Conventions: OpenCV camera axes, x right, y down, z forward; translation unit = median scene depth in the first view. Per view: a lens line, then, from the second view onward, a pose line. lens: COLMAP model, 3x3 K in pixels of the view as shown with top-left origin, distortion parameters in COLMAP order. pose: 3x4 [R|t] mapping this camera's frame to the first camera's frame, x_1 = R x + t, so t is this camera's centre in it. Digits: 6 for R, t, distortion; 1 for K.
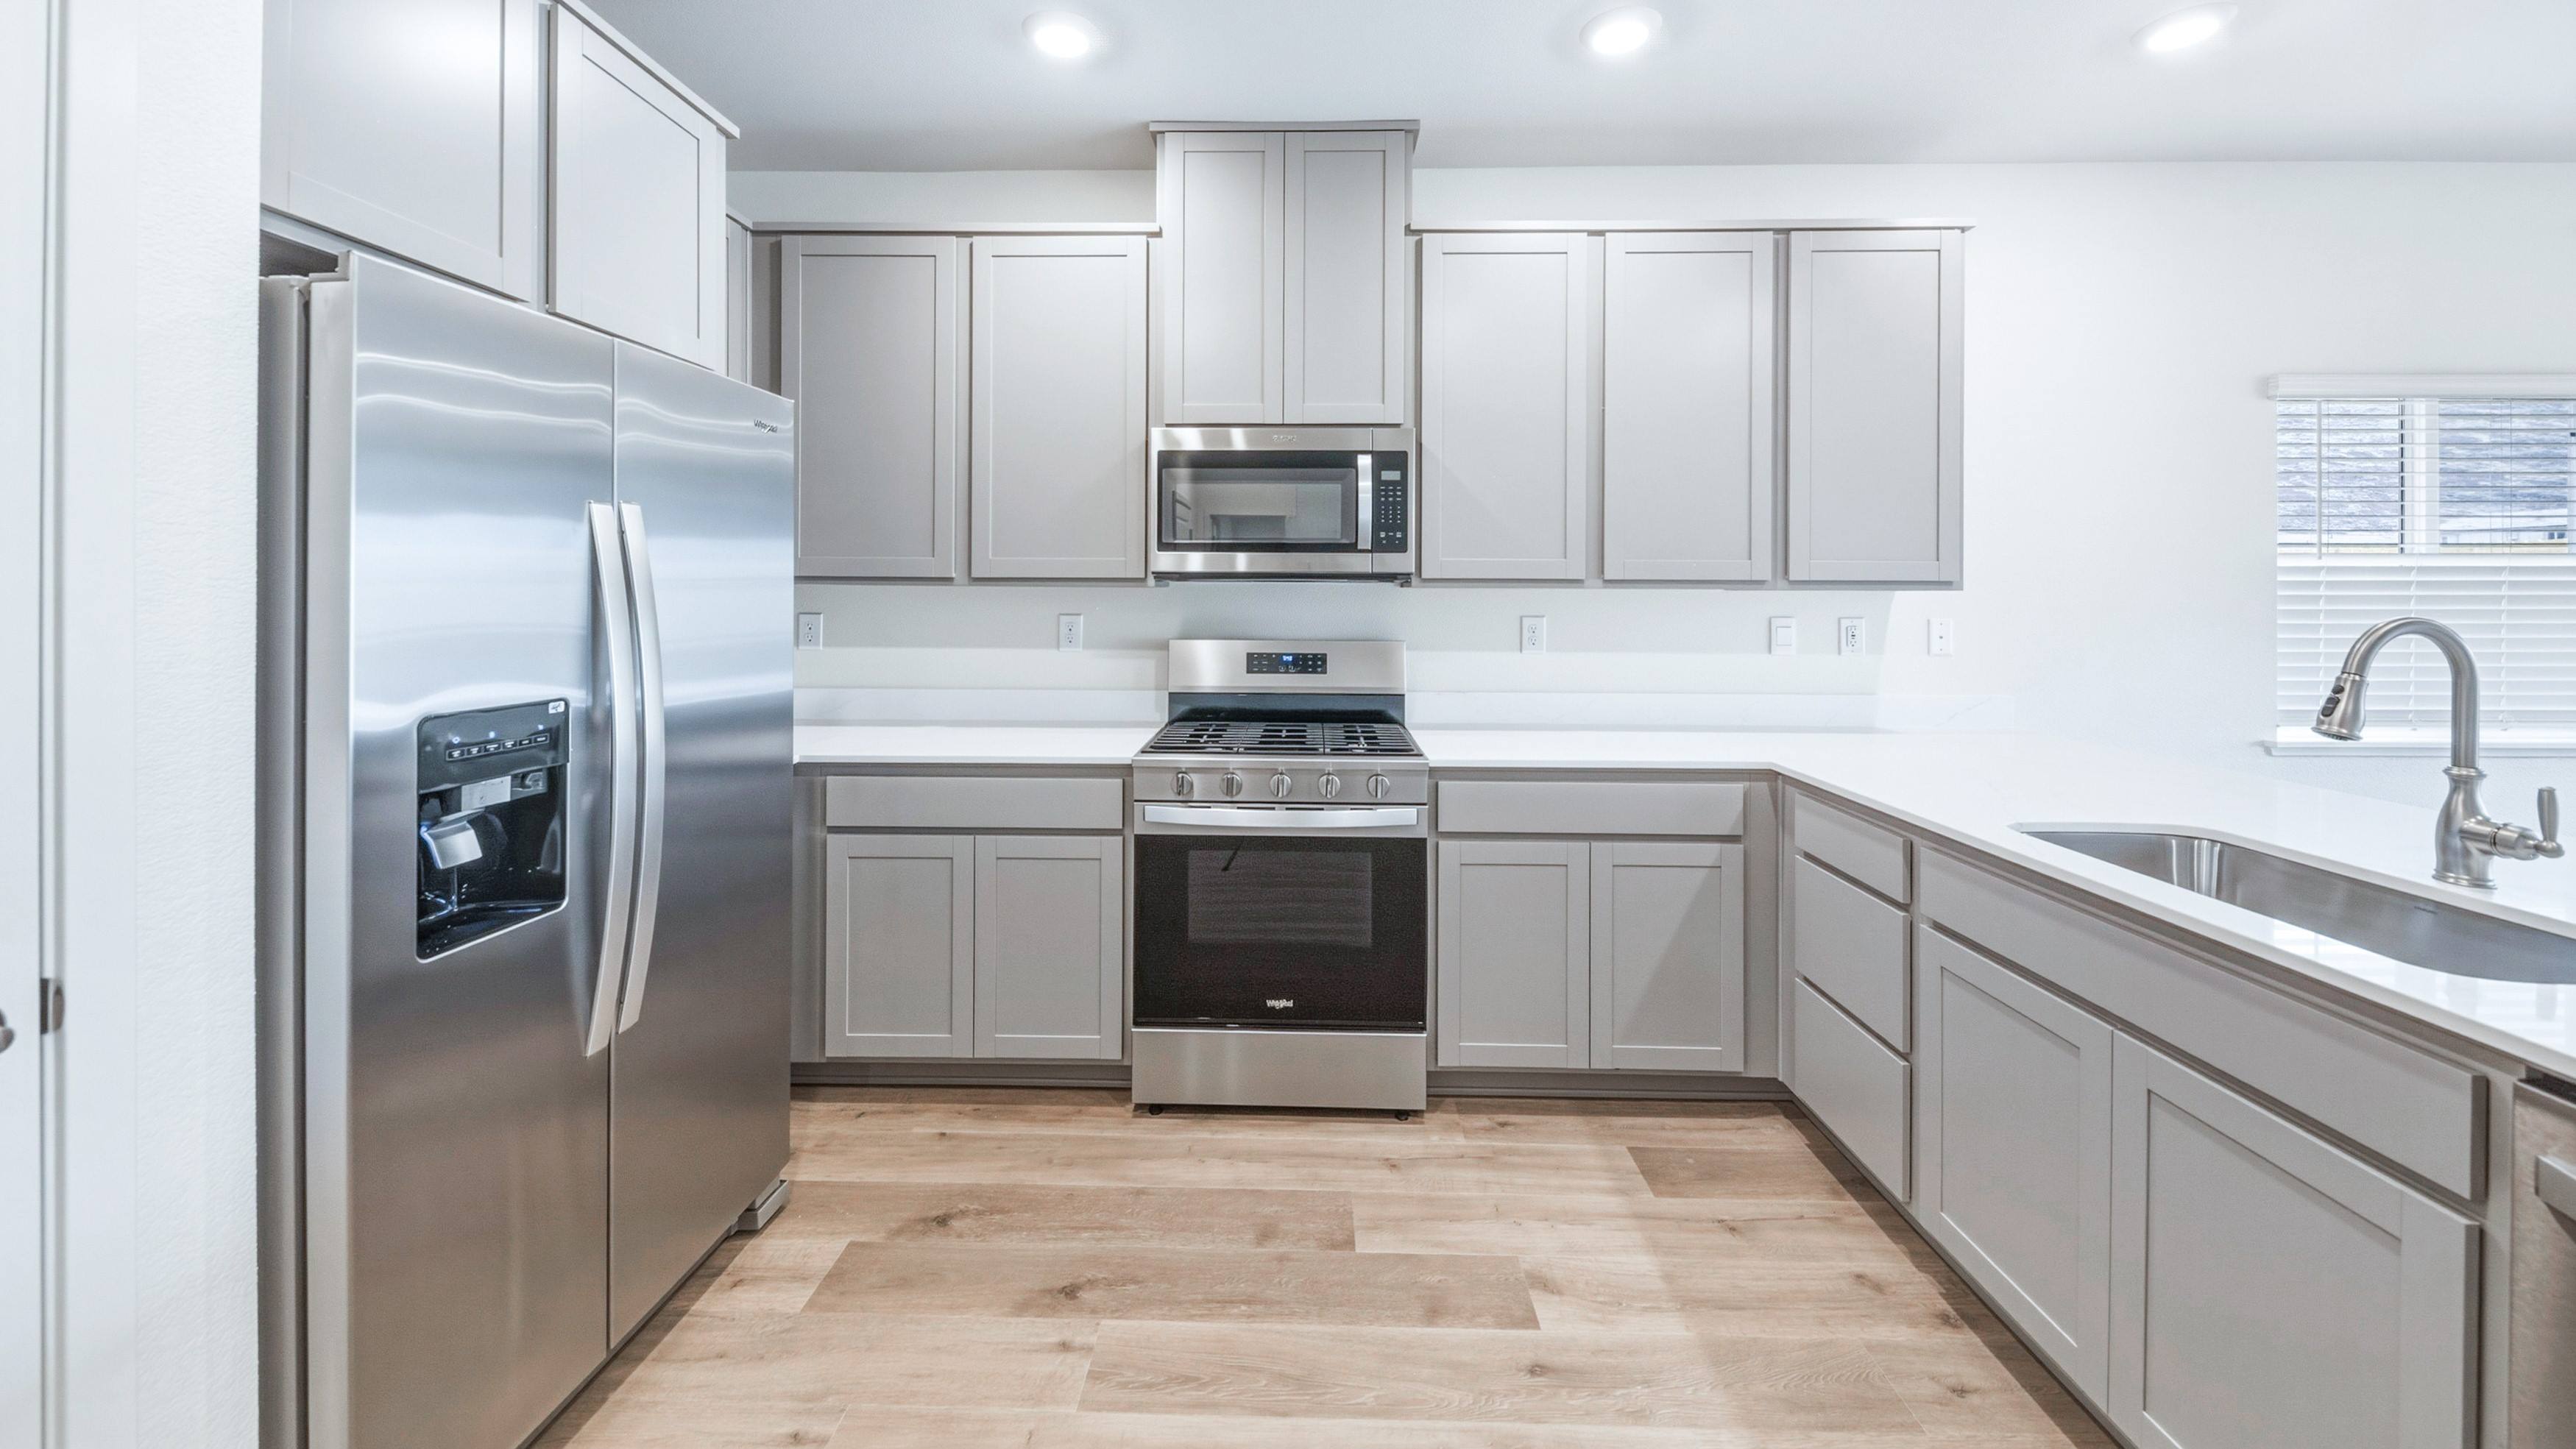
lens RADIAL K [[903.1, 0, 1294.8], [0, 903.1, 586.4], [0, 0, 1]] dist [0.014903, -0.008754]
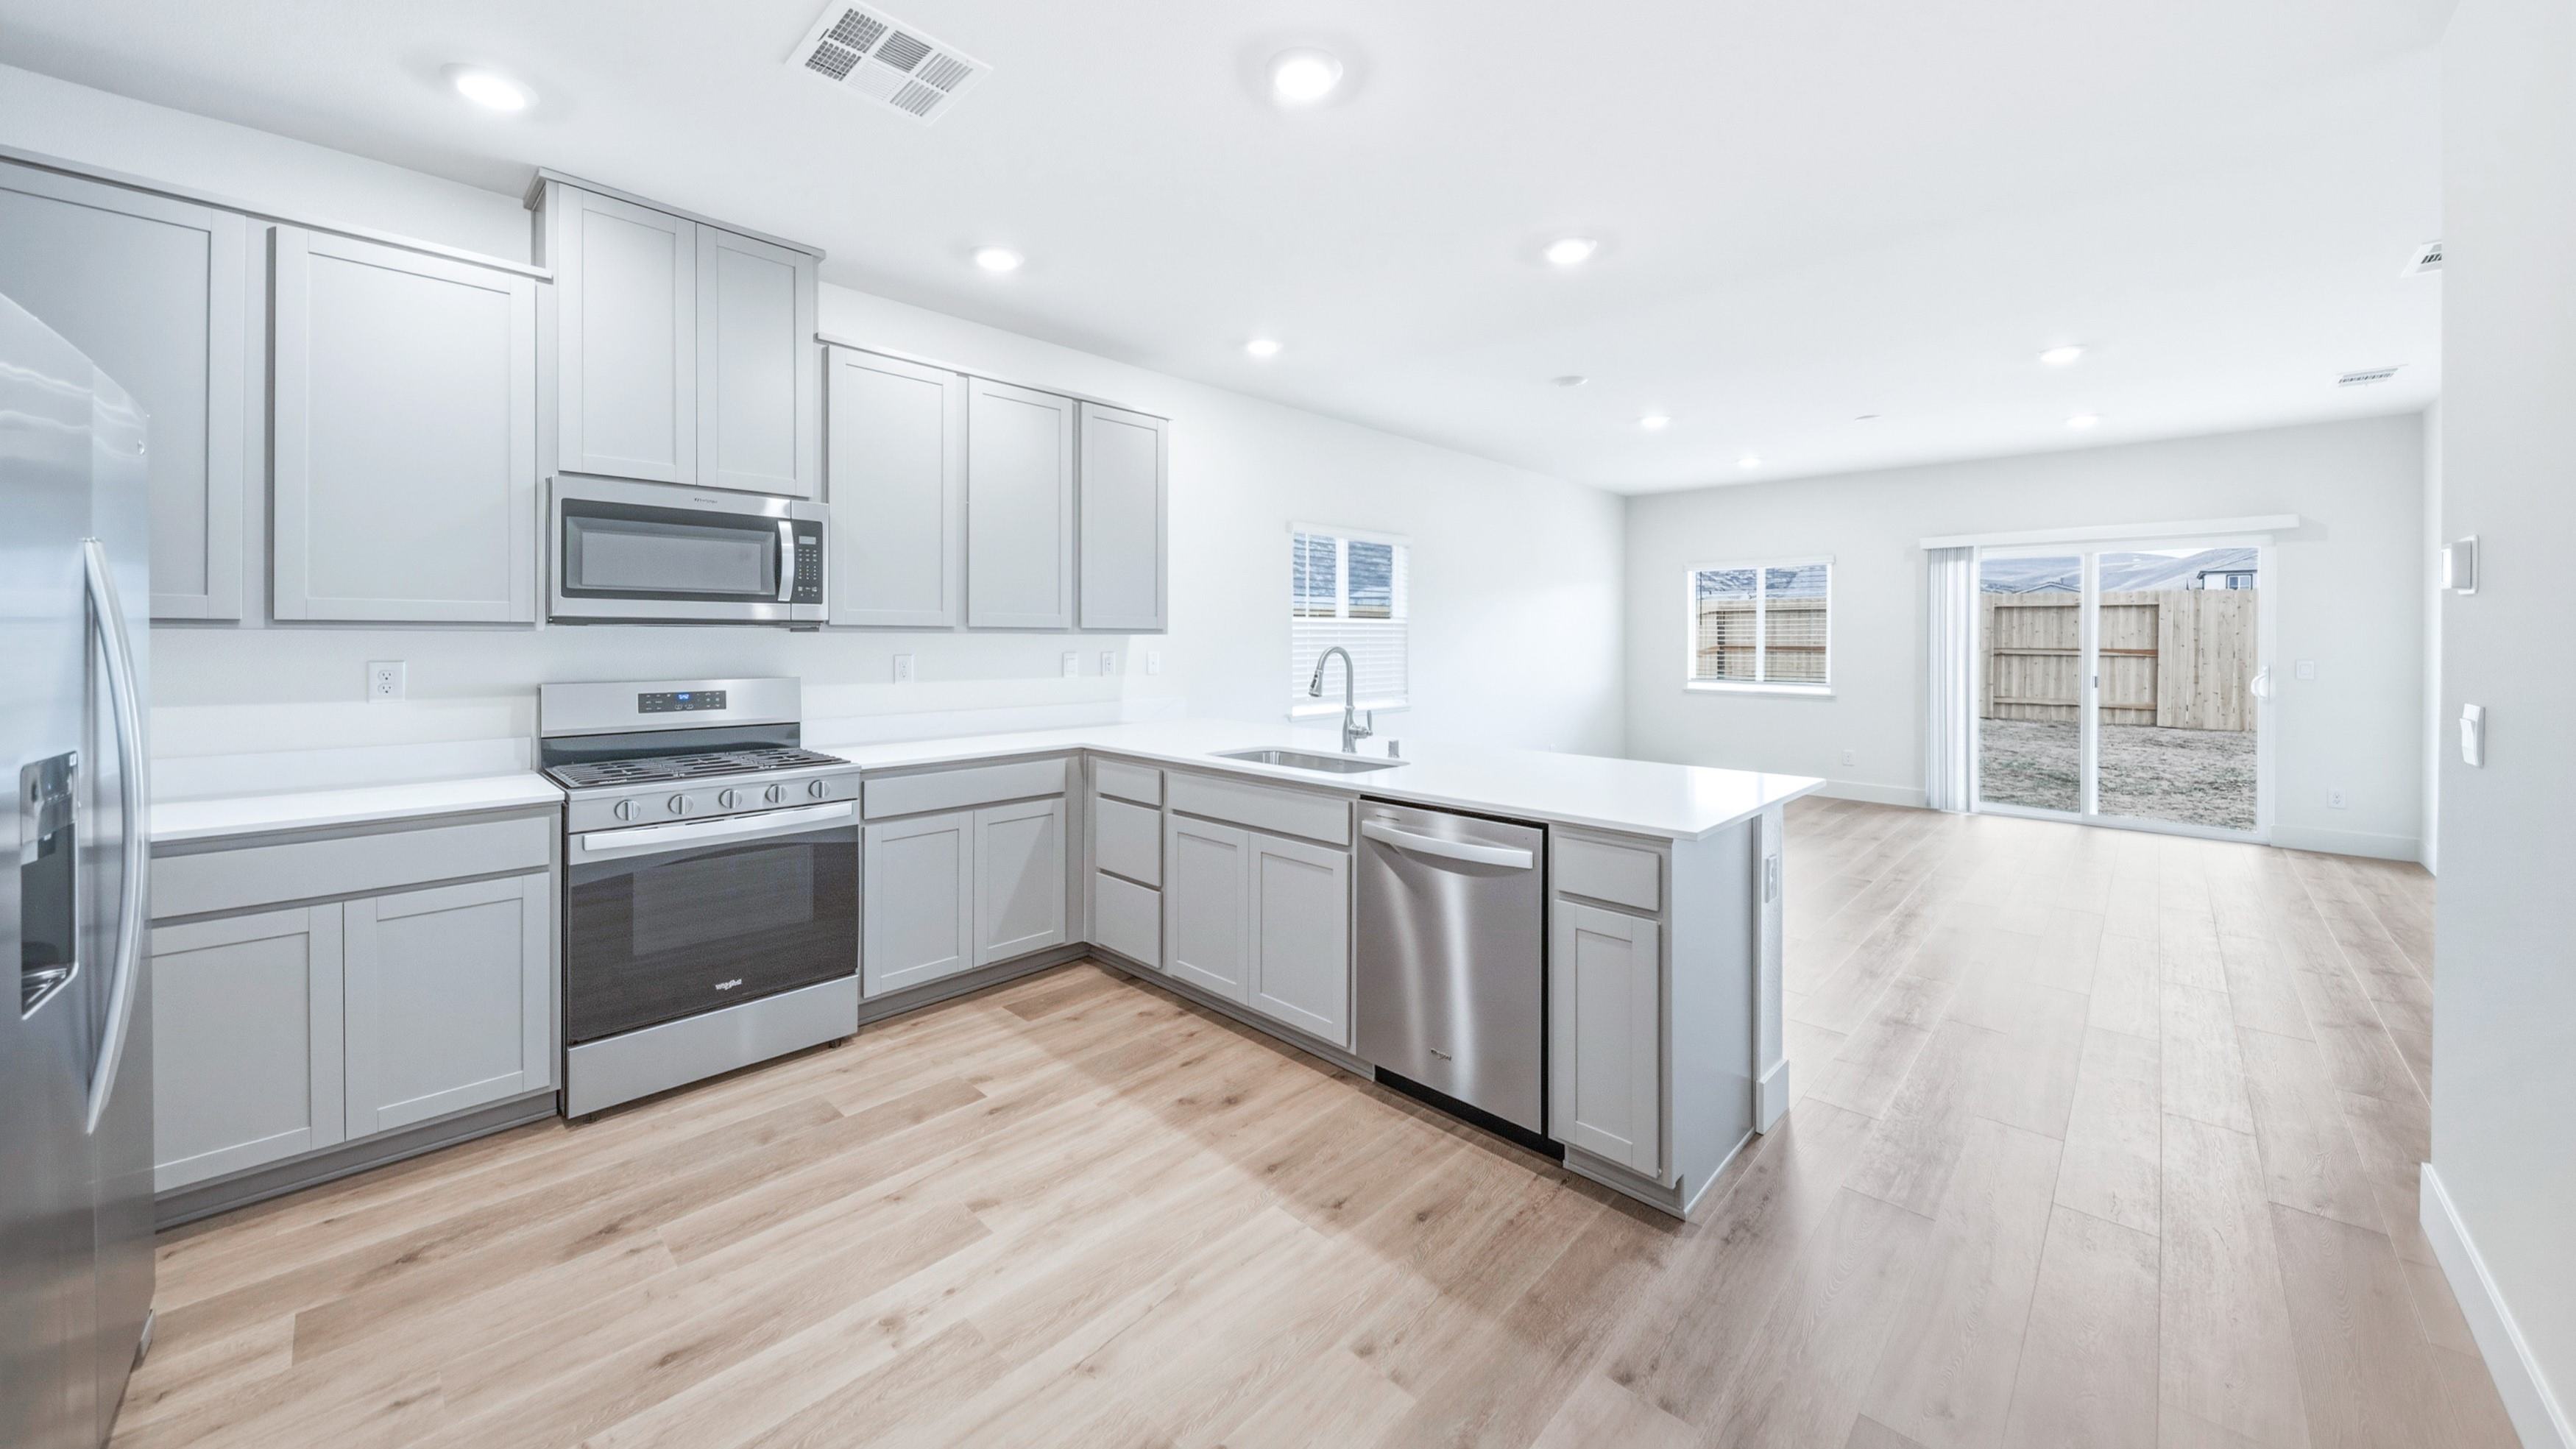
lens RADIAL K [[903.1, 0, 1294.8], [0, 903.1, 586.4], [0, 0, 1]] dist [0.014903, -0.008754]
pose [[0.671025, 0.039619, 0.740375, -0.409020], [-0.003901, 0.998746, -0.049909, -0.002636], [-0.741424, 0.030602, 0.670339, -0.350194]]
